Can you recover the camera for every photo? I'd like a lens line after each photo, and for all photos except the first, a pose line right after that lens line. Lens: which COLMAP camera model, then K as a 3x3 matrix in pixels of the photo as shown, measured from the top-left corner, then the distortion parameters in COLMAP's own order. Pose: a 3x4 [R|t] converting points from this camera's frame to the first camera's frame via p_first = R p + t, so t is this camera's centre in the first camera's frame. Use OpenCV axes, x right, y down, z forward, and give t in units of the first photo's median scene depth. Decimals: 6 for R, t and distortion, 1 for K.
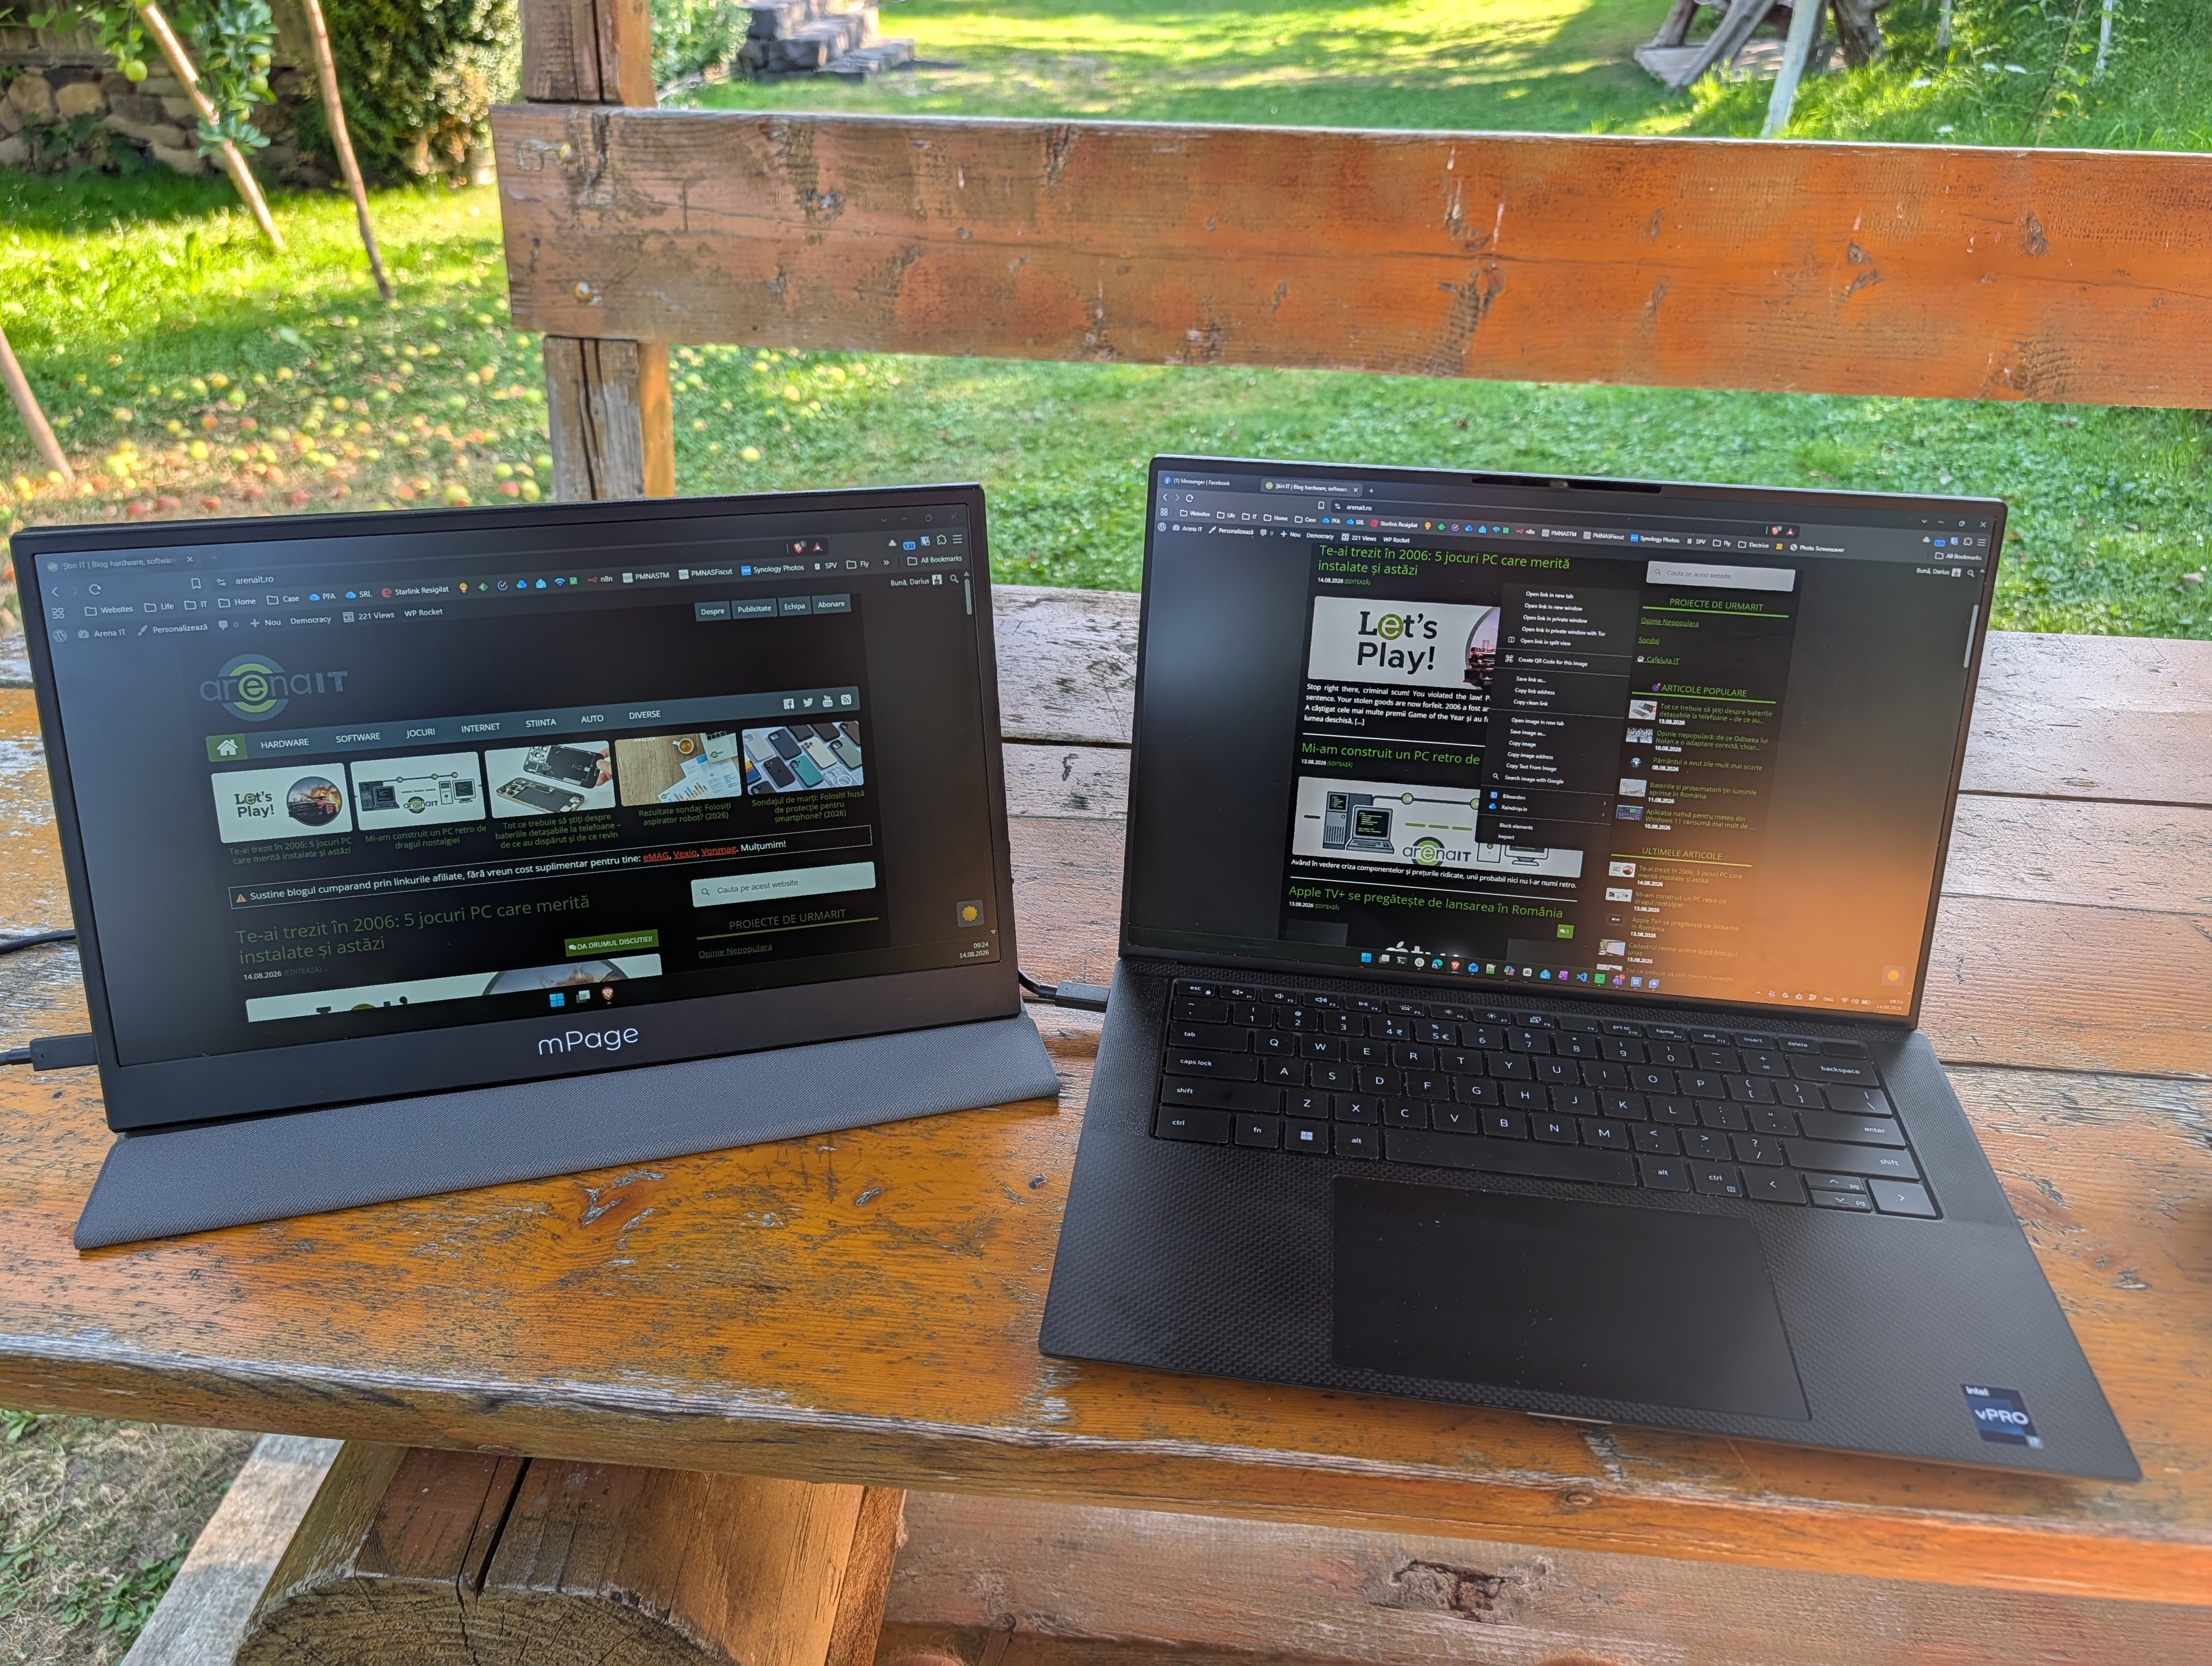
lens RADIAL K [[1641.6, 0, 1092.0], [0, 1641.6, 824.4], [0, 0, 1]] dist [0.000276, 0.000229]
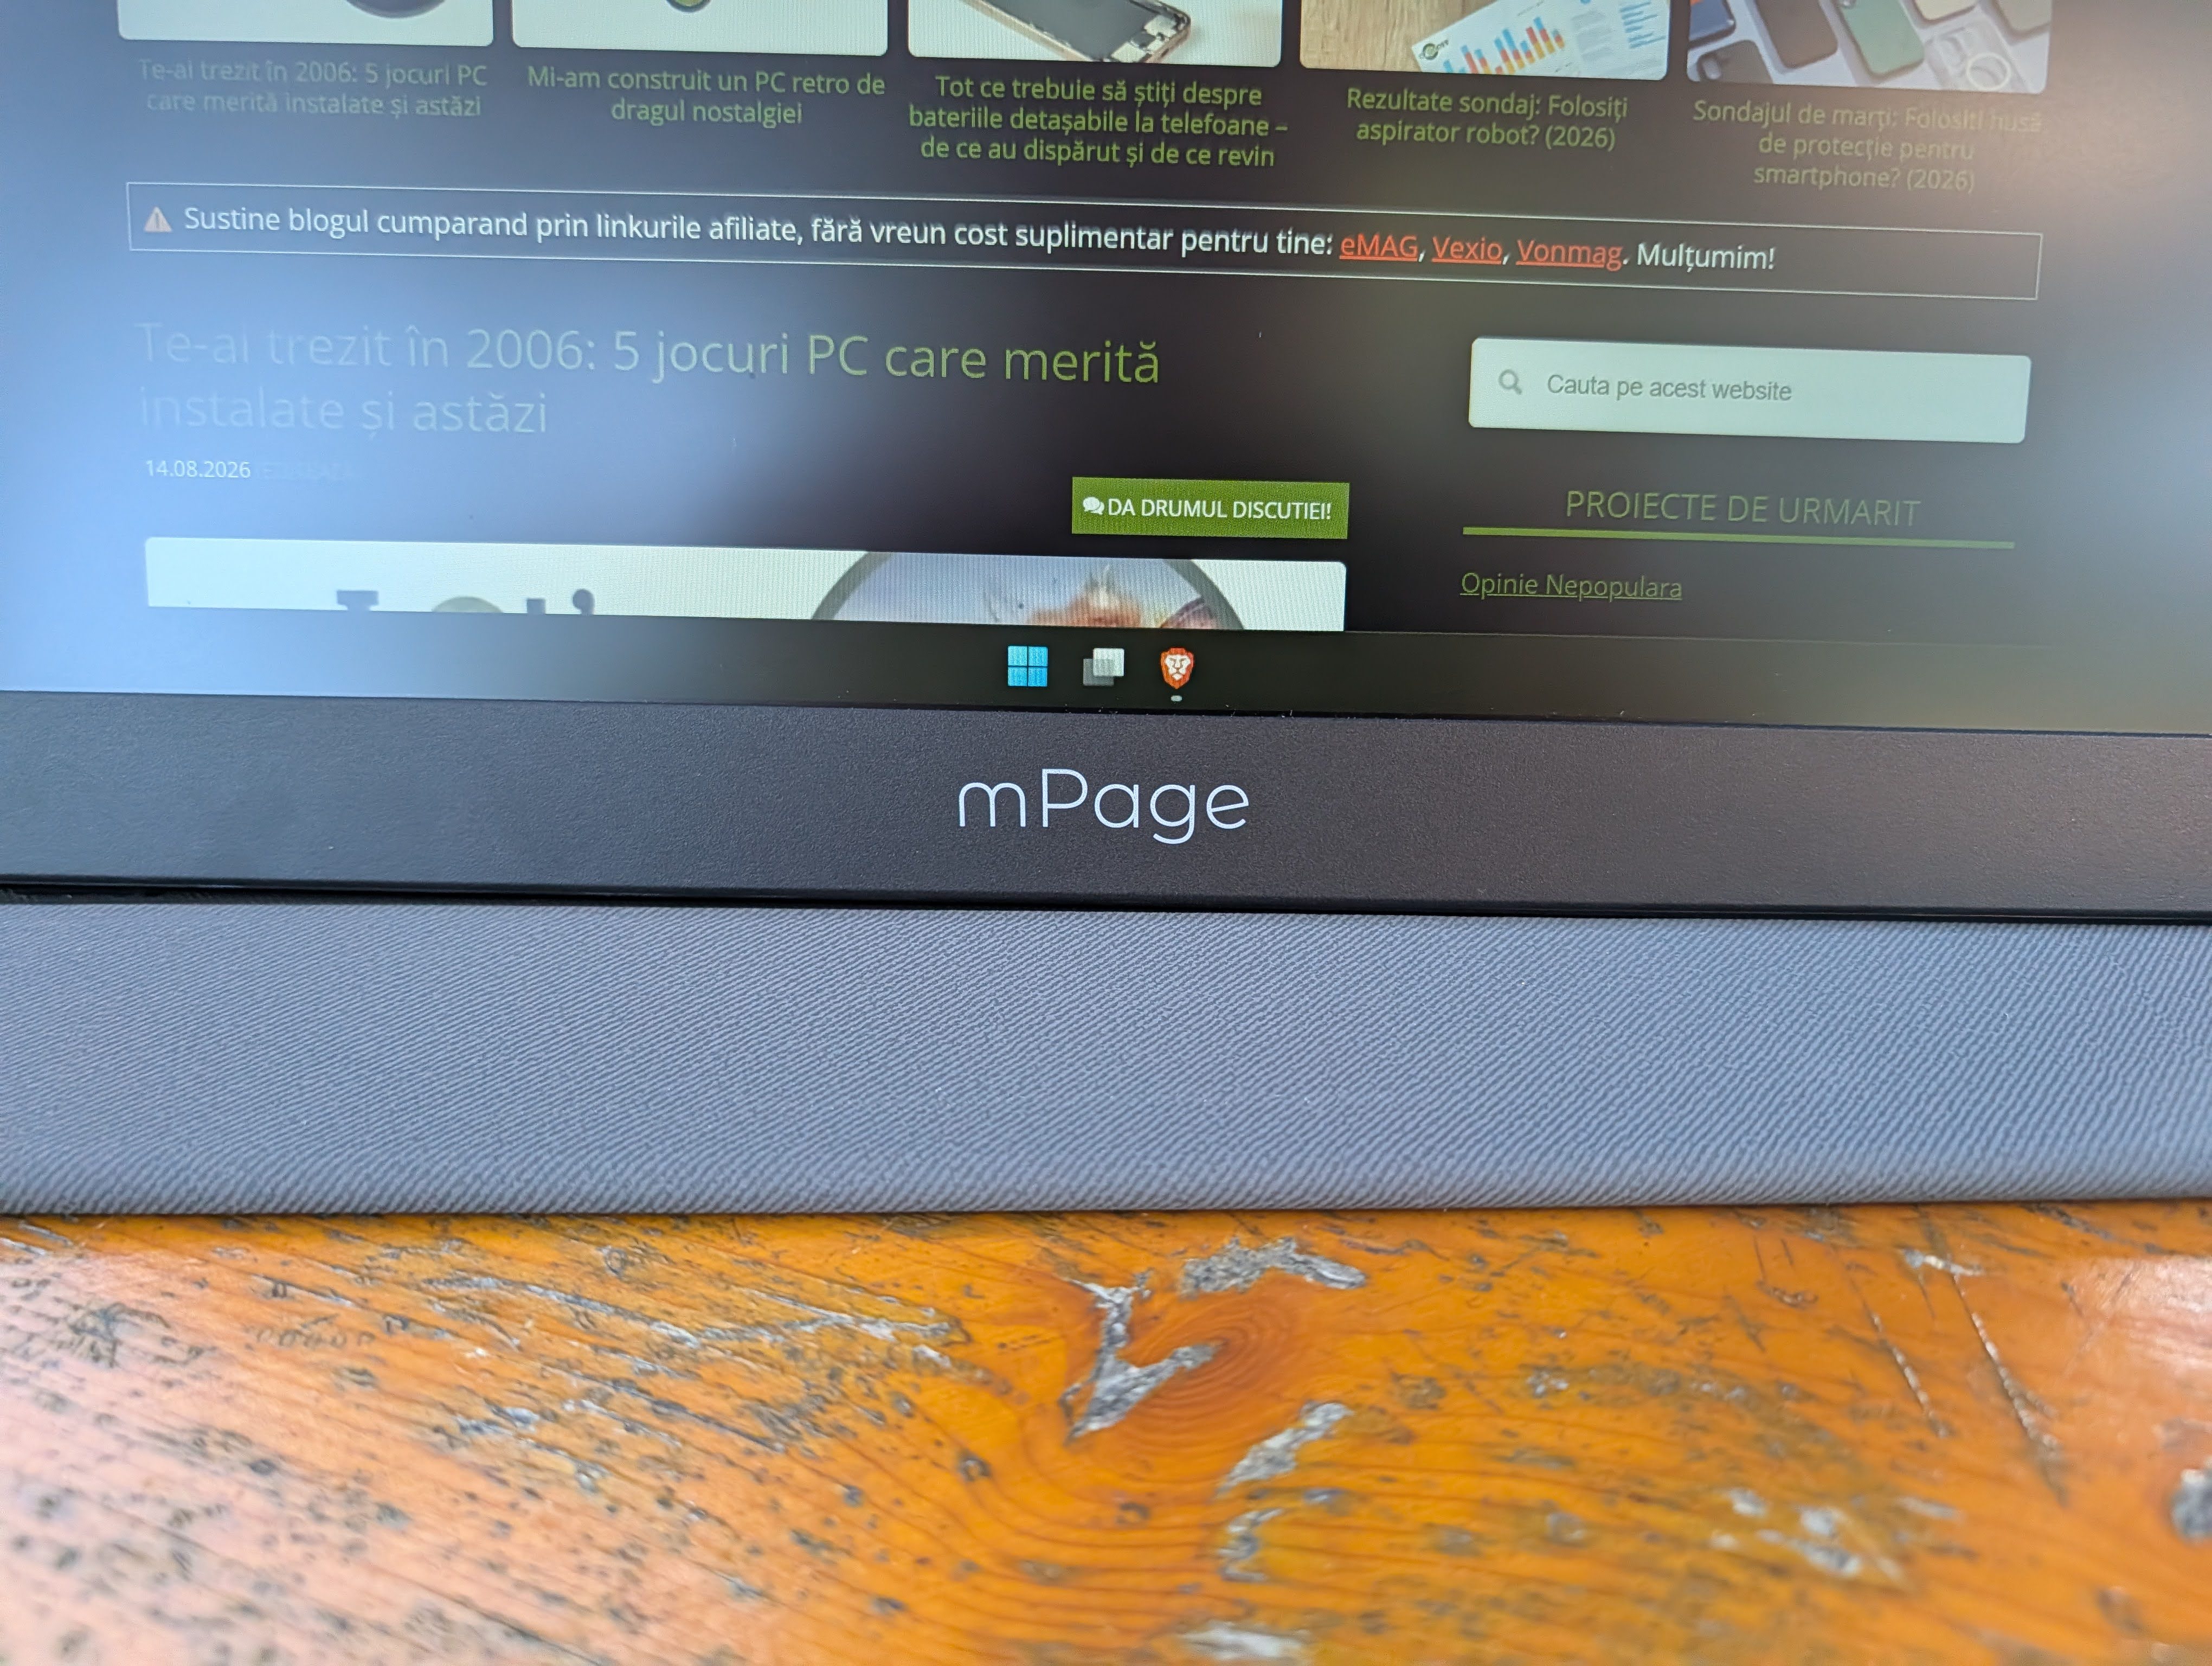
lens RADIAL K [[1662.2, 0, 1106.0], [0, 1662.2, 833.0], [0, 0, 1]] dist [-0.037627, 0.004356]
pose [[0.974808, 0.113263, -0.192150, -0.241523], [-0.115336, 0.993326, 0.000399, 0.136711], [0.190913, 0.021773, 0.981365, 0.675748]]
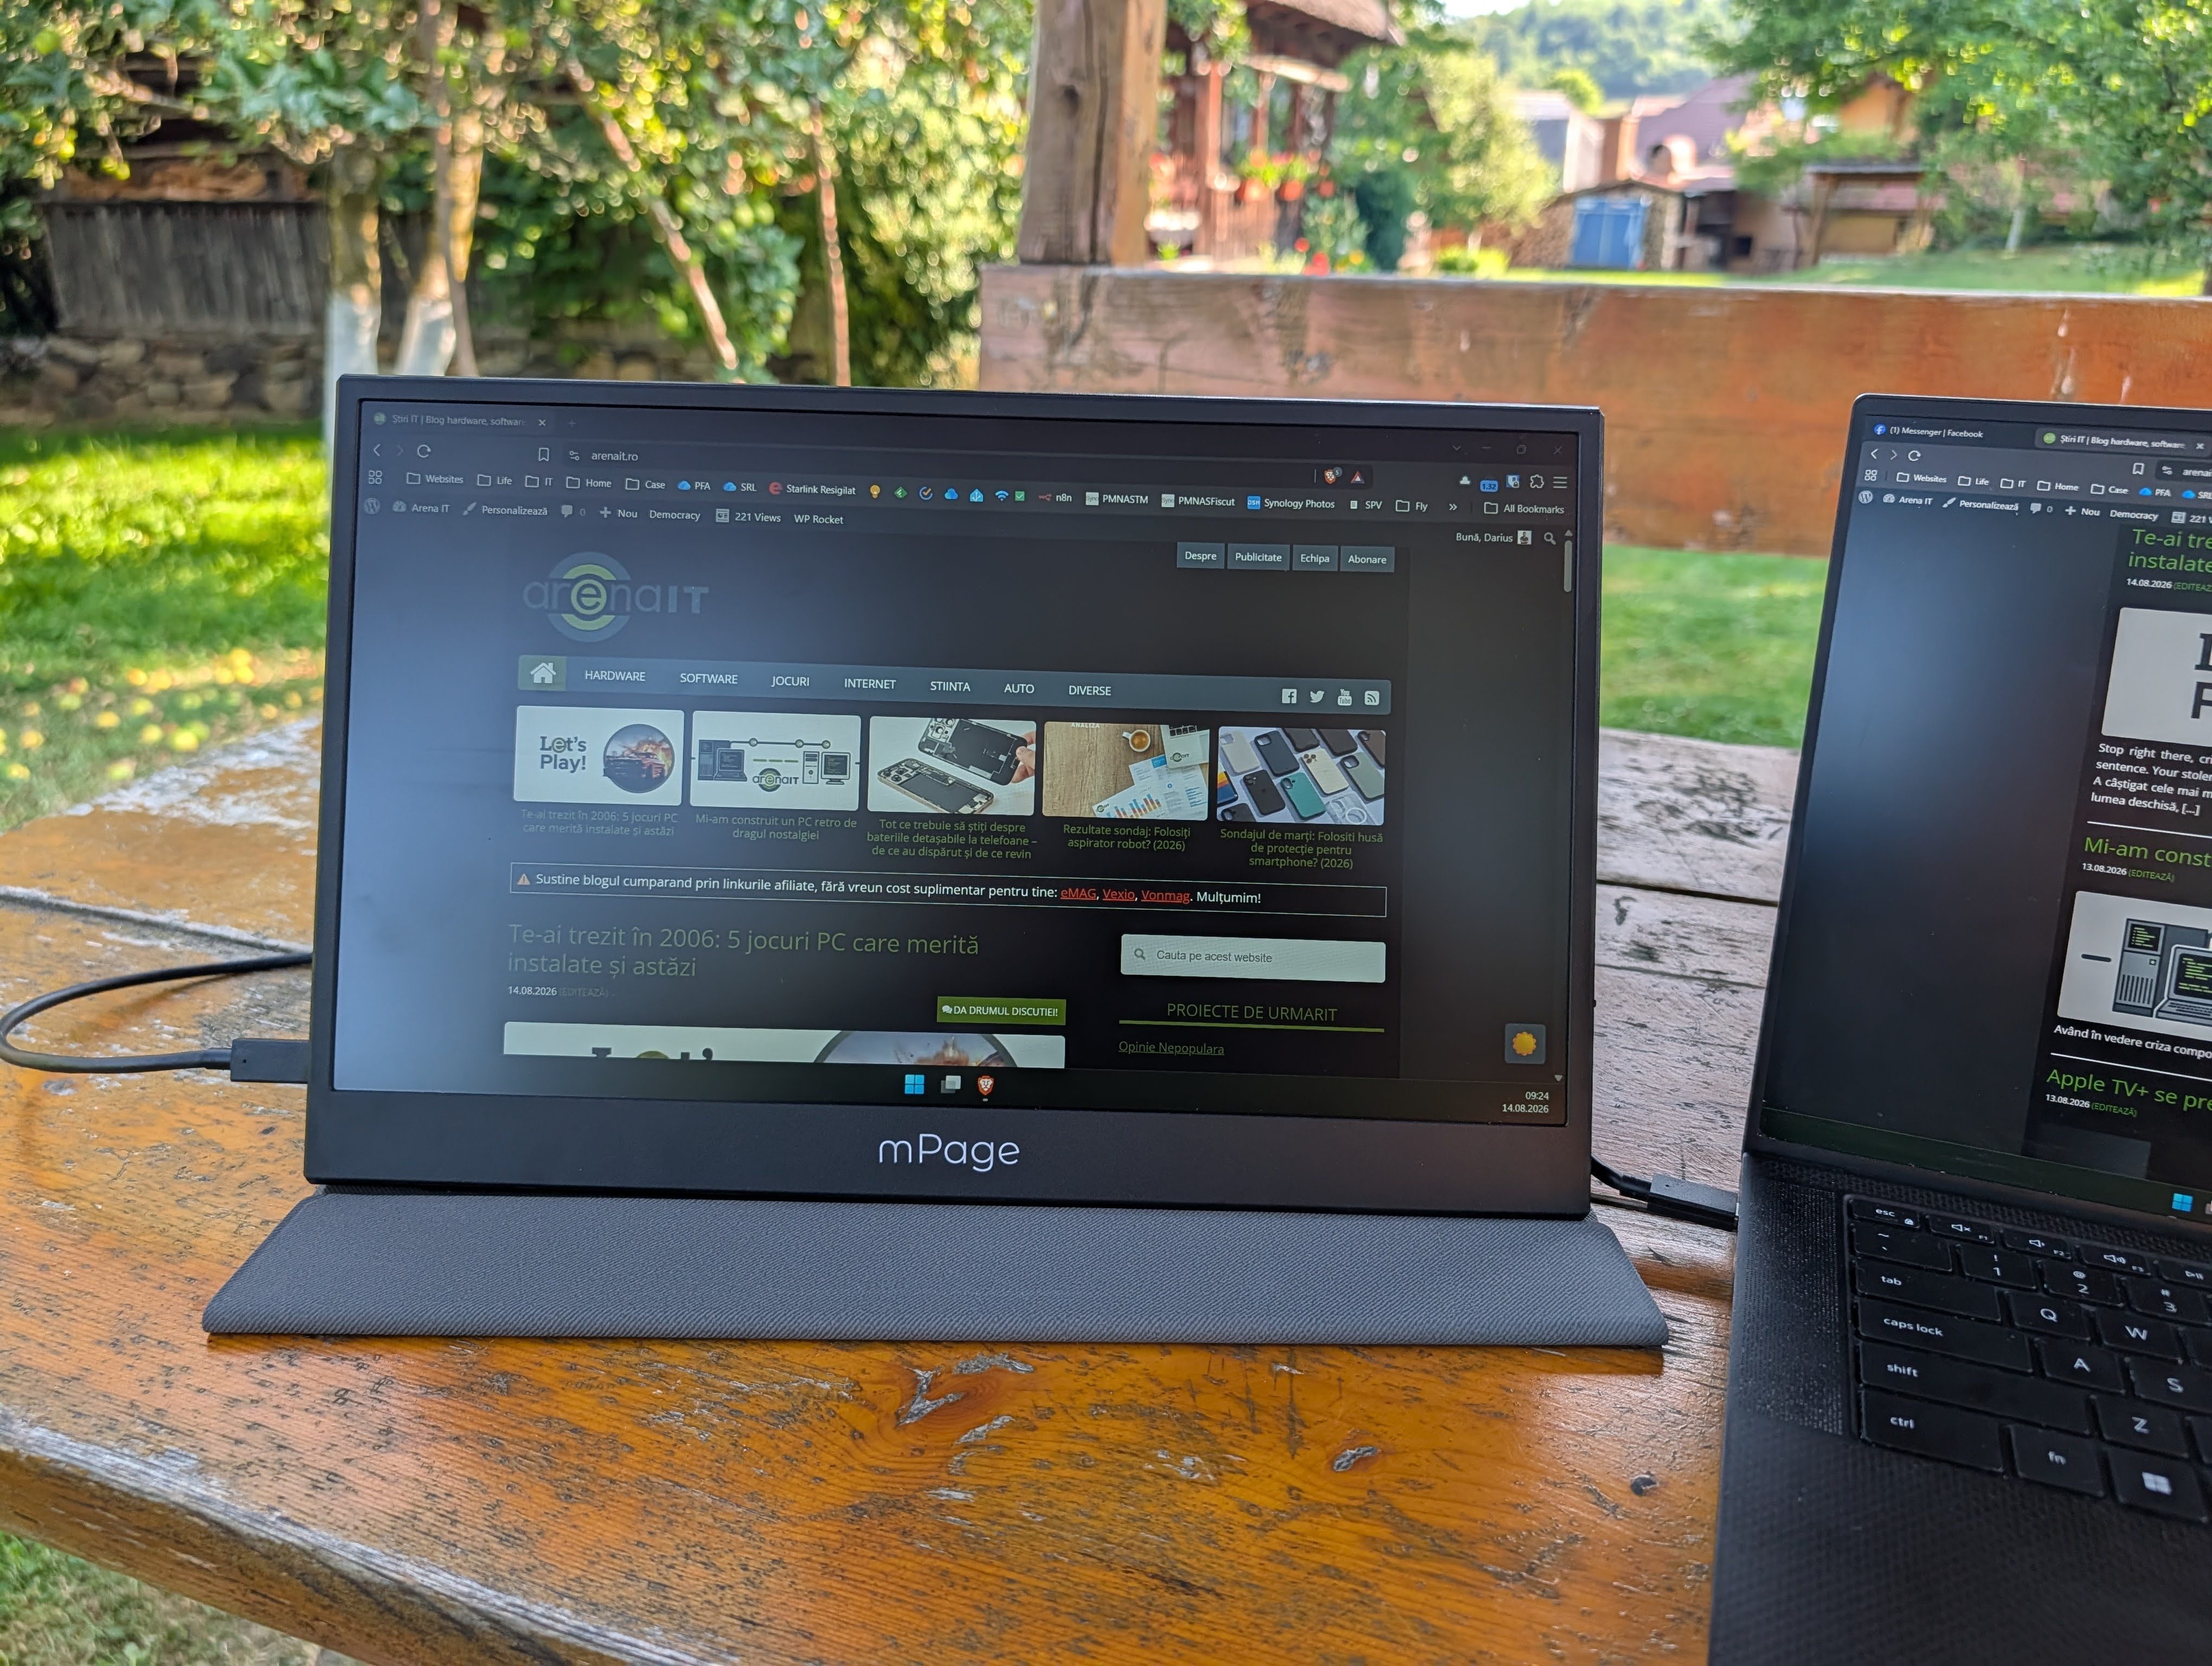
lens RADIAL K [[1651.0, 0, 1102.5], [0, 1651.0, 796.6], [0, 0, 1]] dist [-0.001936, -0.003917]
pose [[0.968895, 0.081271, -0.233747, -0.096430], [-0.125341, 0.975585, -0.180344, 0.102896], [0.213383, 0.204033, 0.955426, 0.327842]]
